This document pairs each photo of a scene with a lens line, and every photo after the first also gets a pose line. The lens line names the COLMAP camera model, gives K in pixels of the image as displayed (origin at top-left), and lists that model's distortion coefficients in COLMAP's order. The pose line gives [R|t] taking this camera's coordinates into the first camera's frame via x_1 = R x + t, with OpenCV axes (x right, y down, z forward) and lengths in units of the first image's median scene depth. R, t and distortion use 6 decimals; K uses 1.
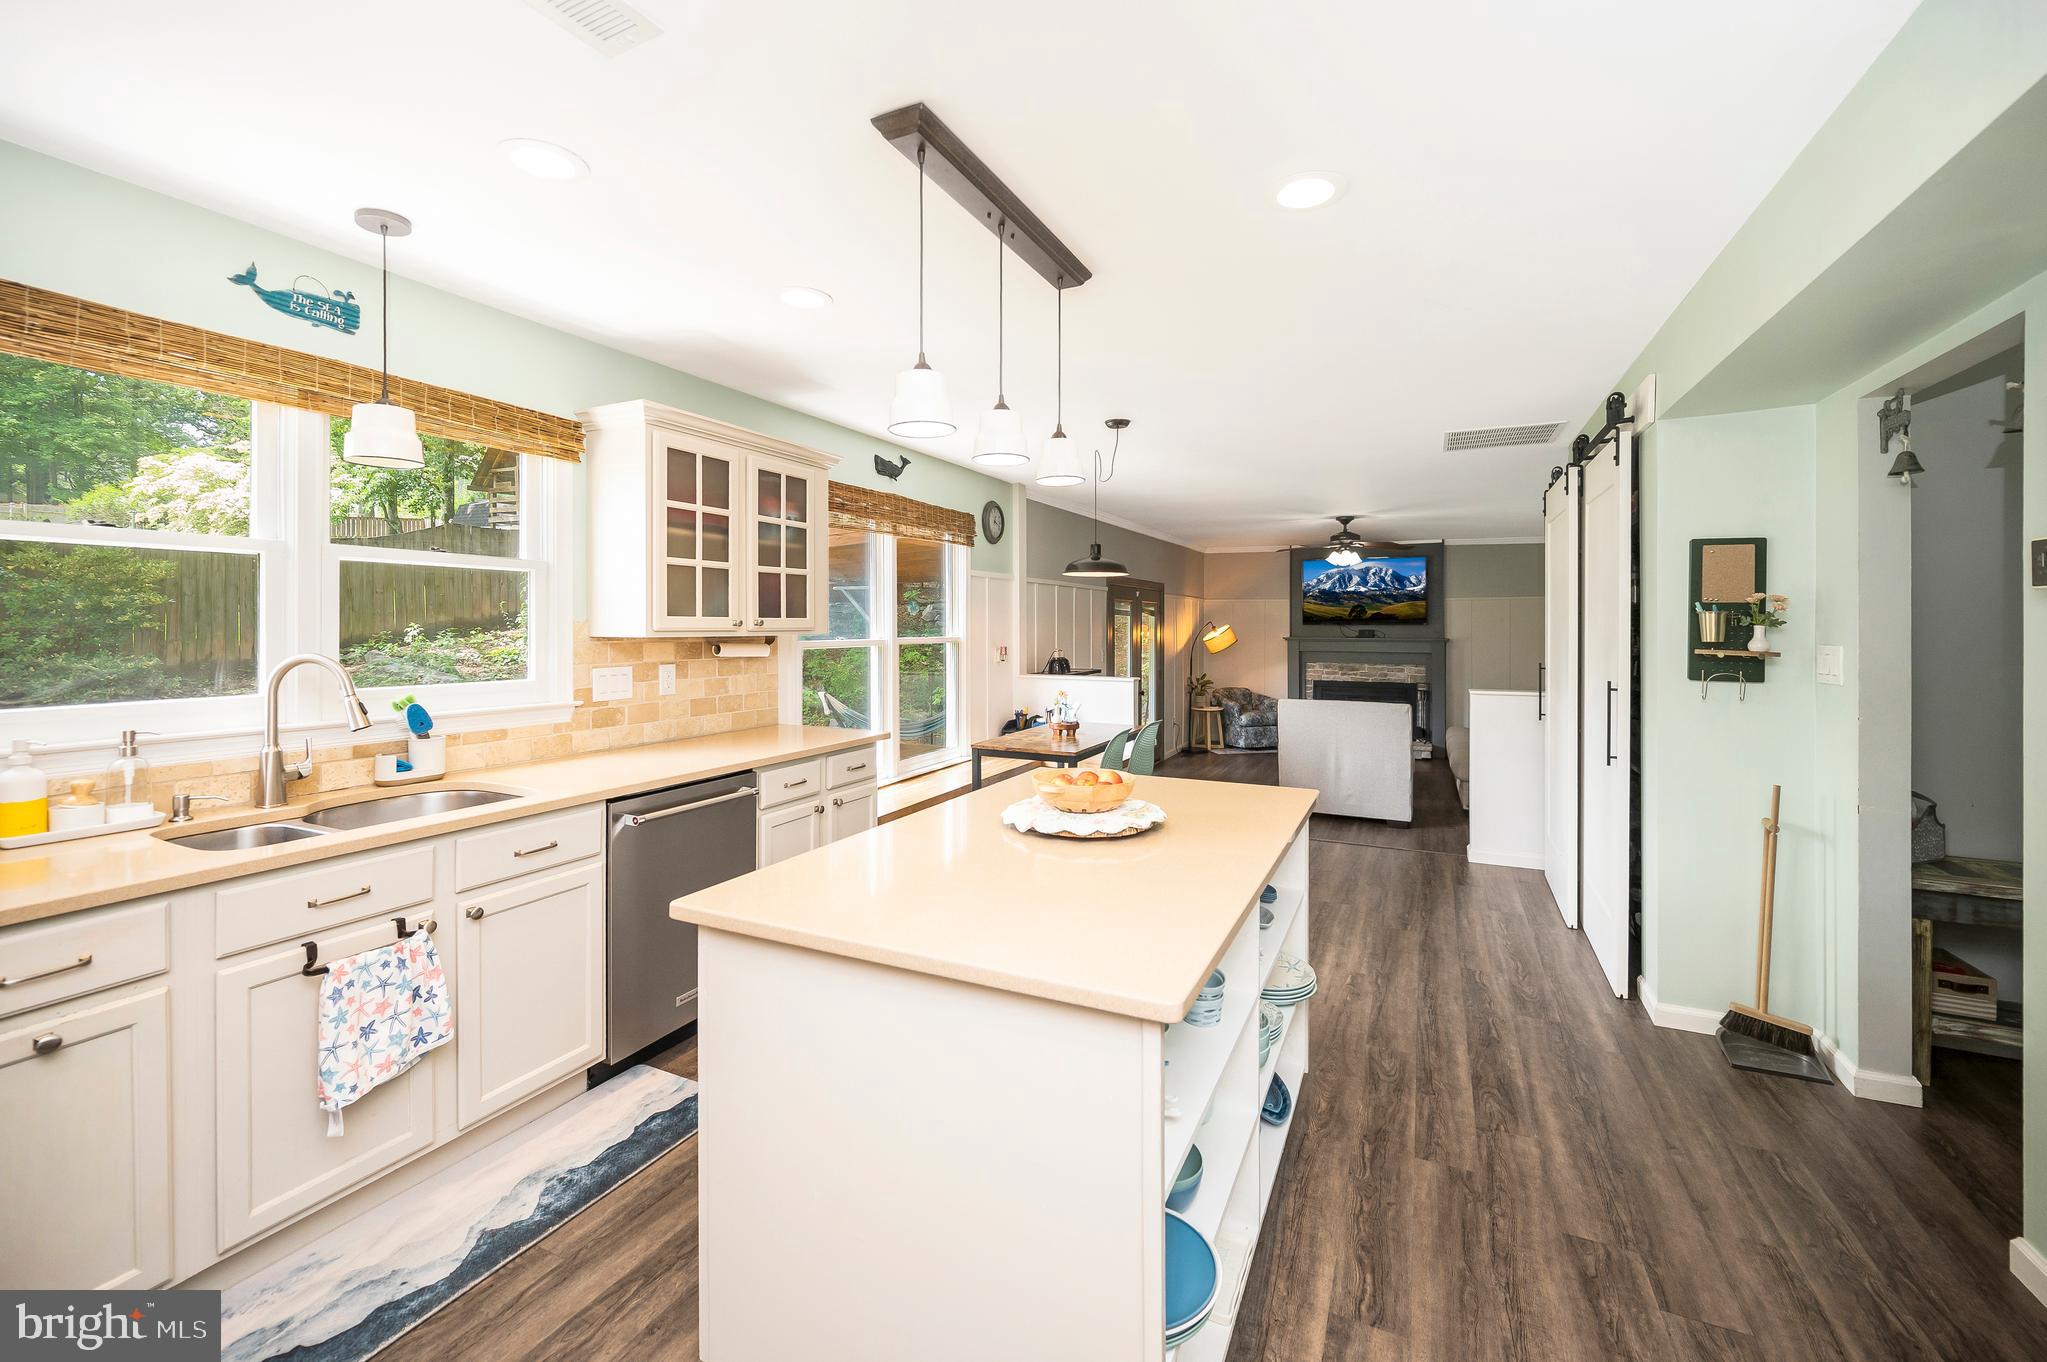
lens RADIAL K [[852.6, 0, 1023.2], [0, 852.6, 627.0], [0, 0, 1]] dist [-0.000978, -0.000093]
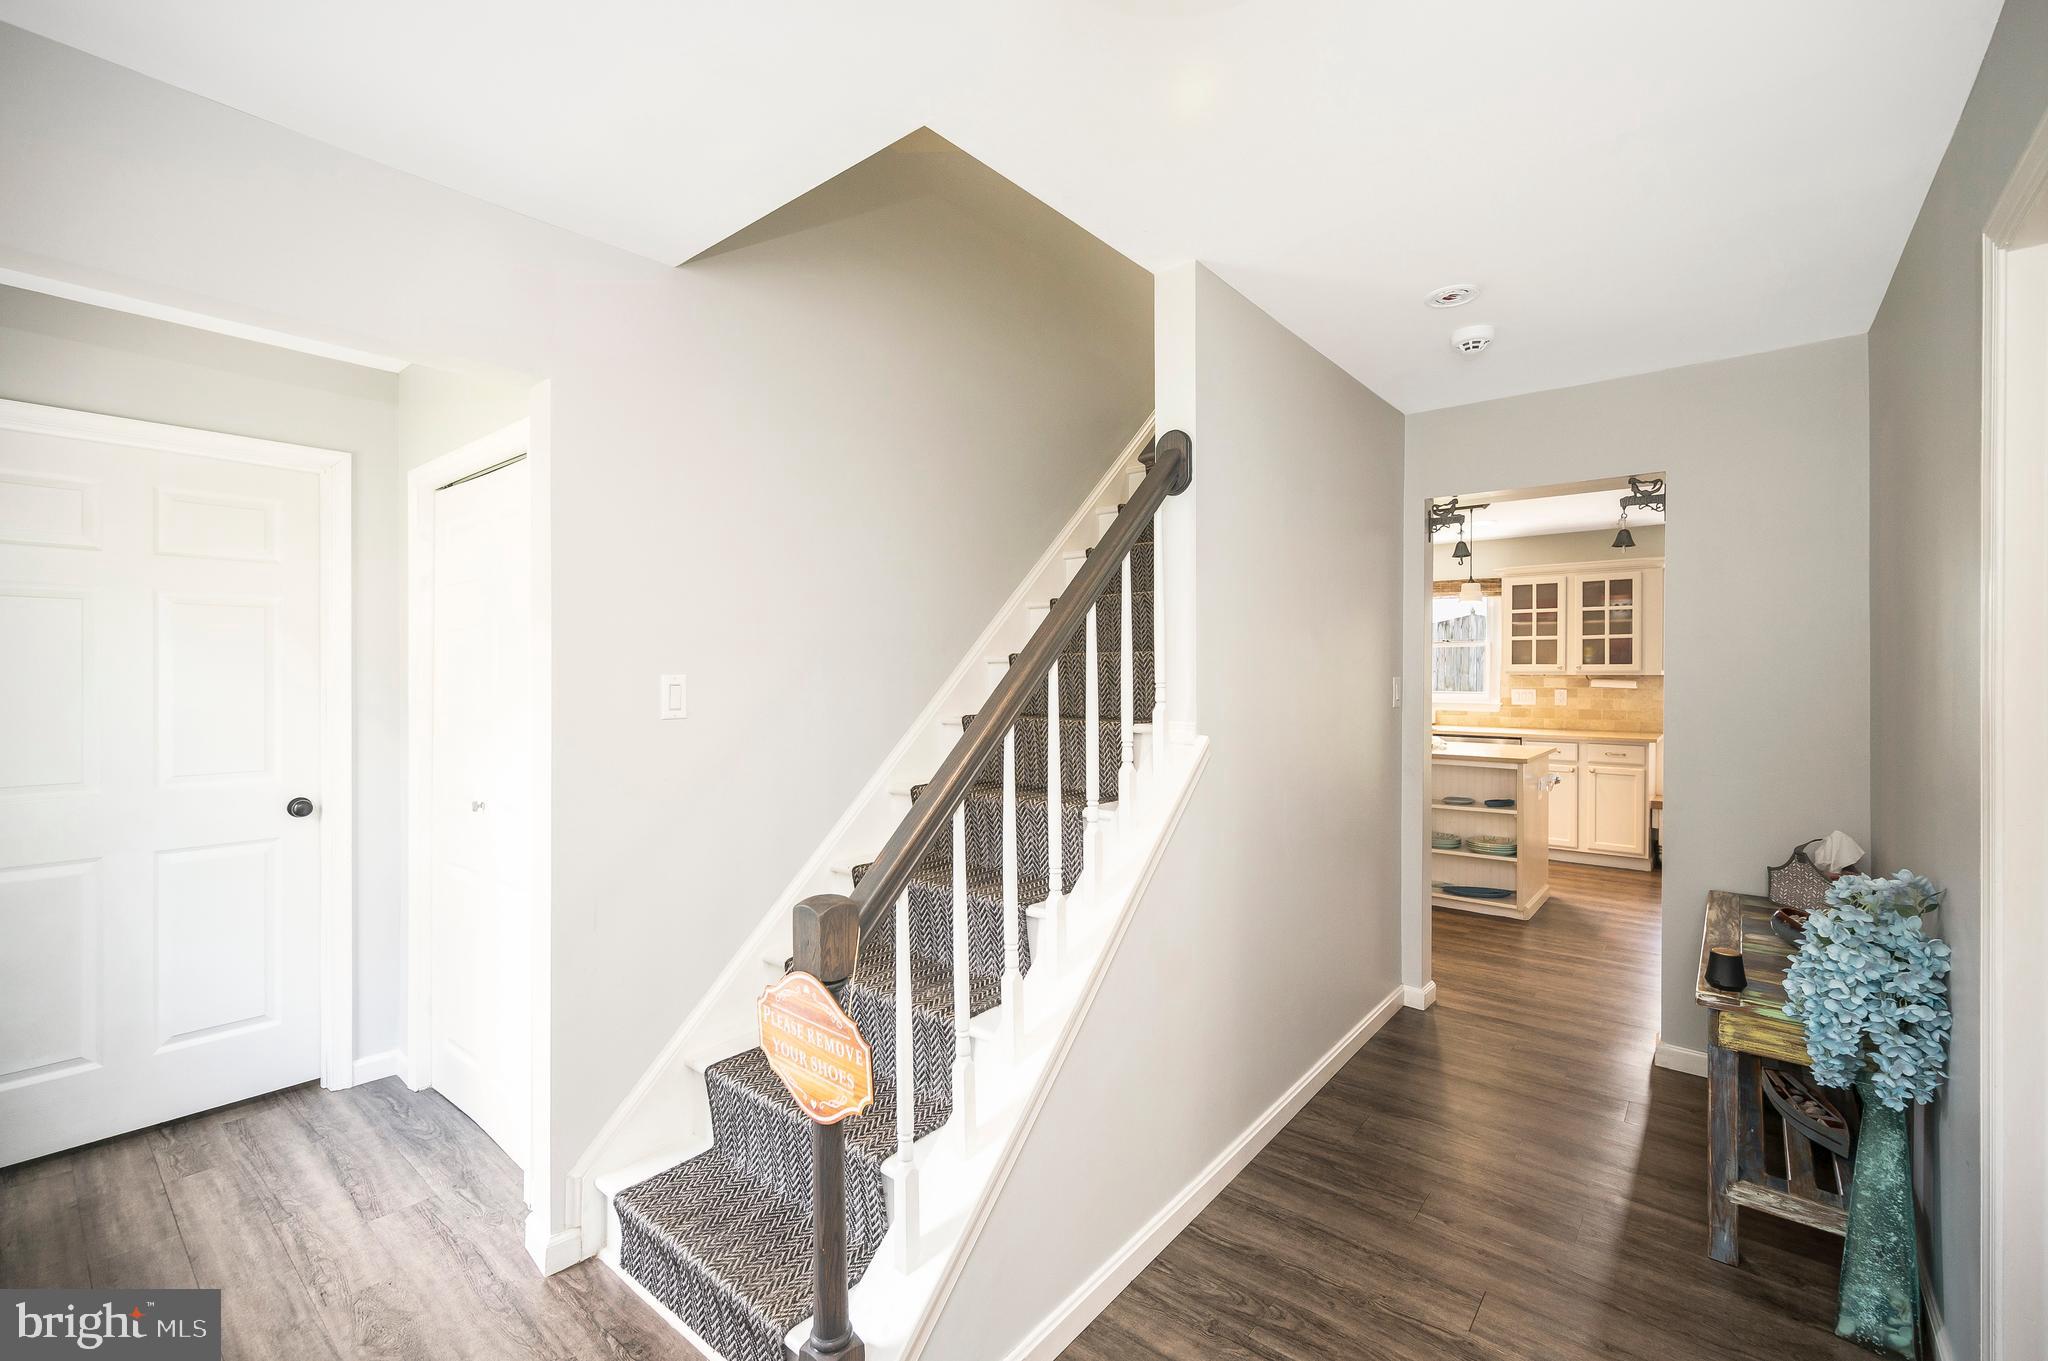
lens RADIAL K [[880.5, 0, 1024.0], [0, 880.5, 680.5], [0, 0, 1]] dist [-0.000634, -0.000072]
pose [[-0.242747, 0.008262, -0.970054, 2.432950], [-0.002117, 0.999957, 0.009046, 0.011480], [0.970087, 0.004249, -0.242719, 0.422486]]
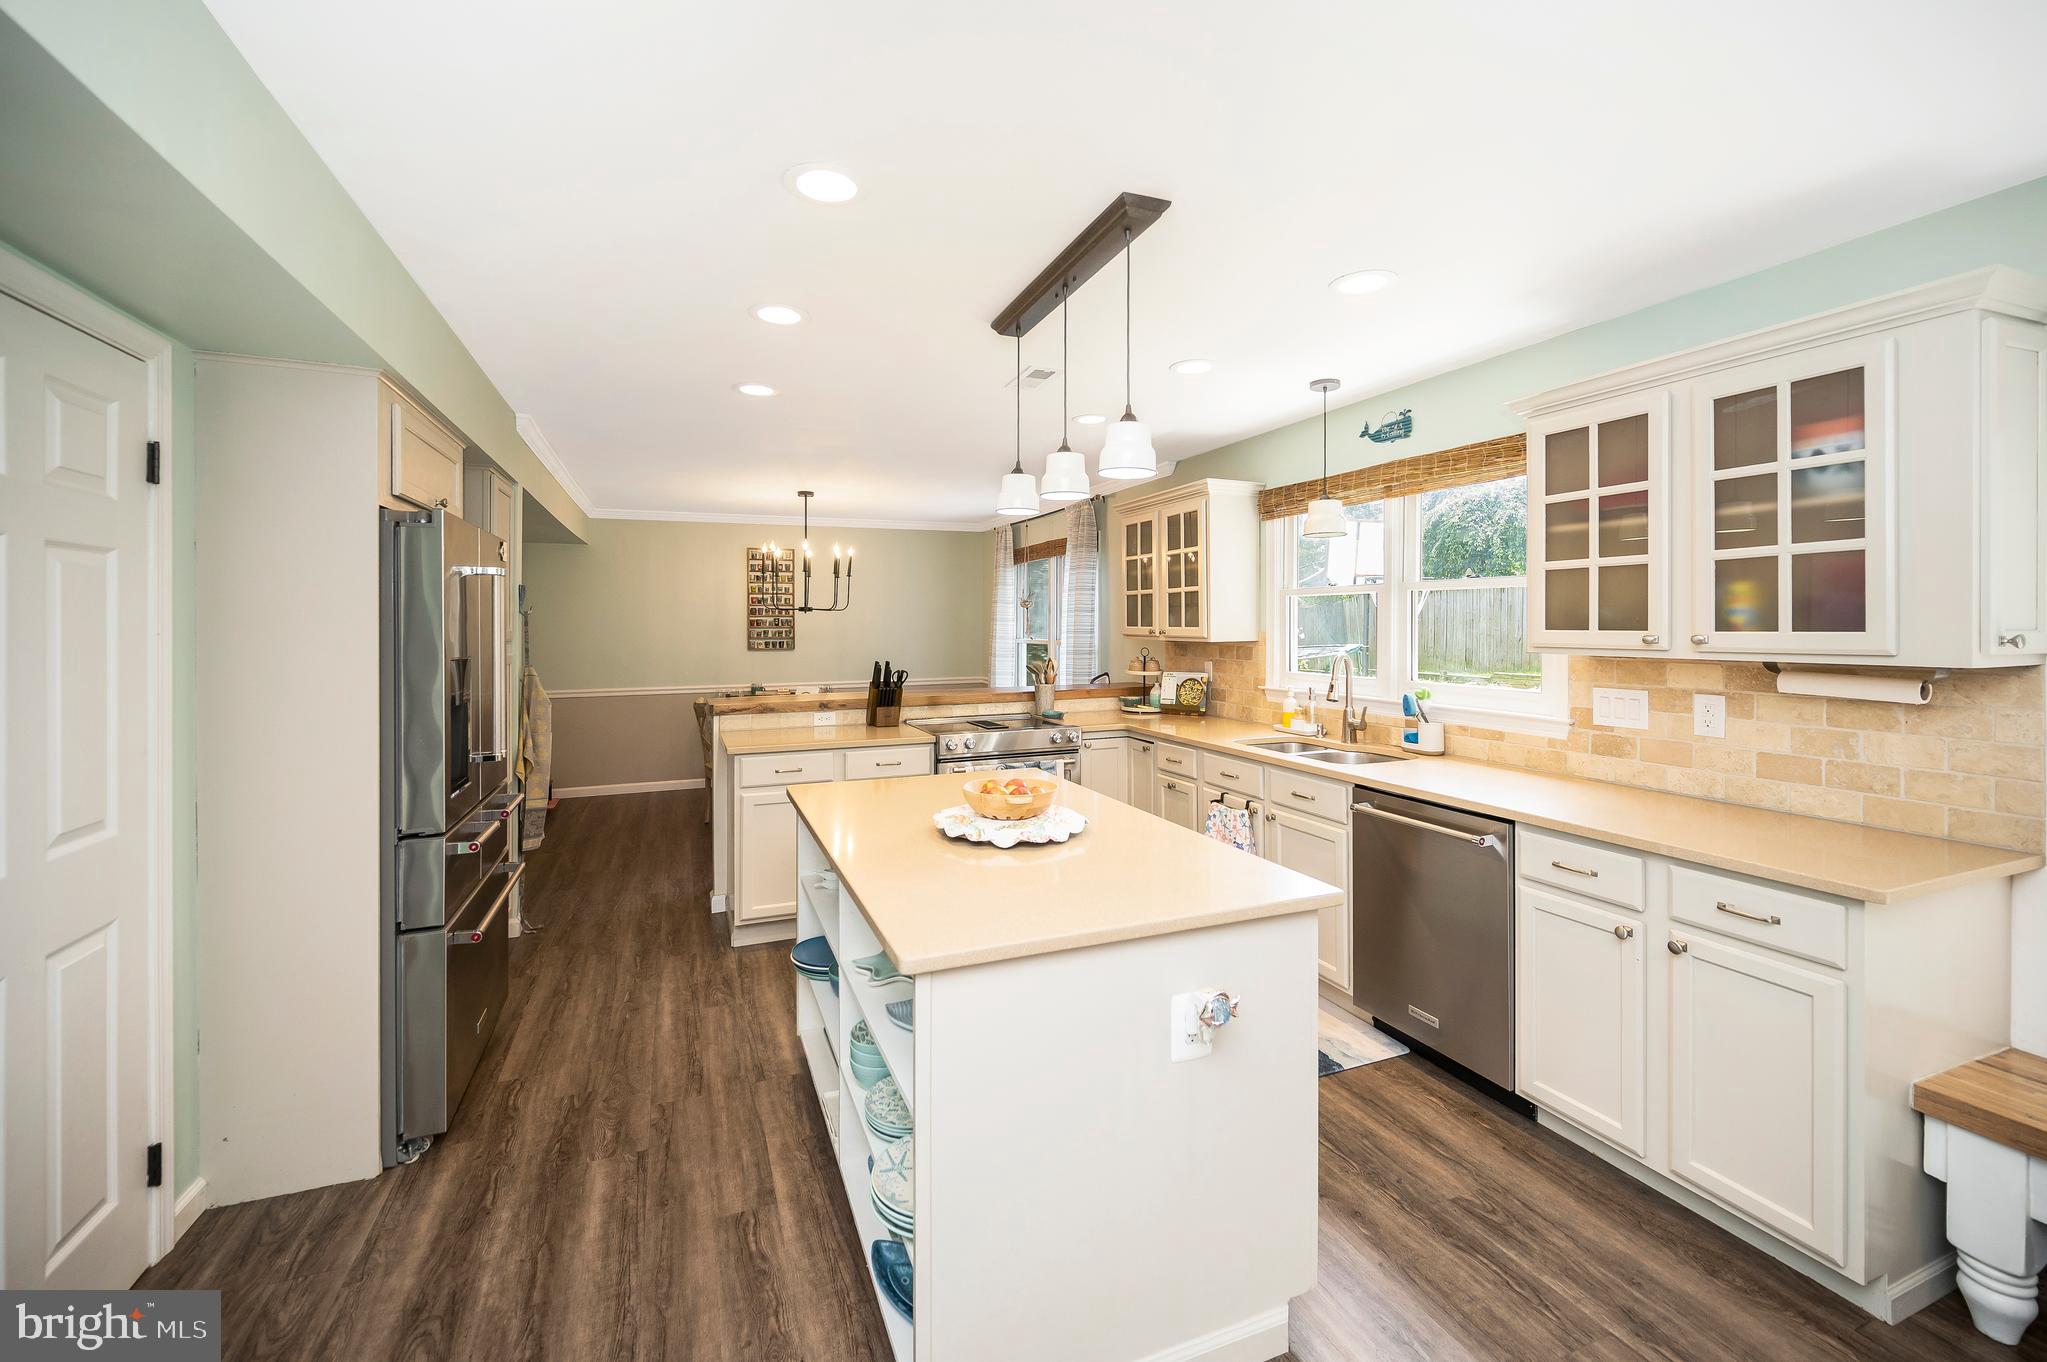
lens RADIAL K [[836.2, 0, 1015.2], [0, 836.2, 629.4], [0, 0, 1]] dist [-0.000502, -0.000152]
pose [[-0.677682, 0.005320, -0.735336, 0.694985], [0.000596, 0.999977, 0.006685, -0.023280], [0.735355, 0.004092, -0.677670, 1.423824]]
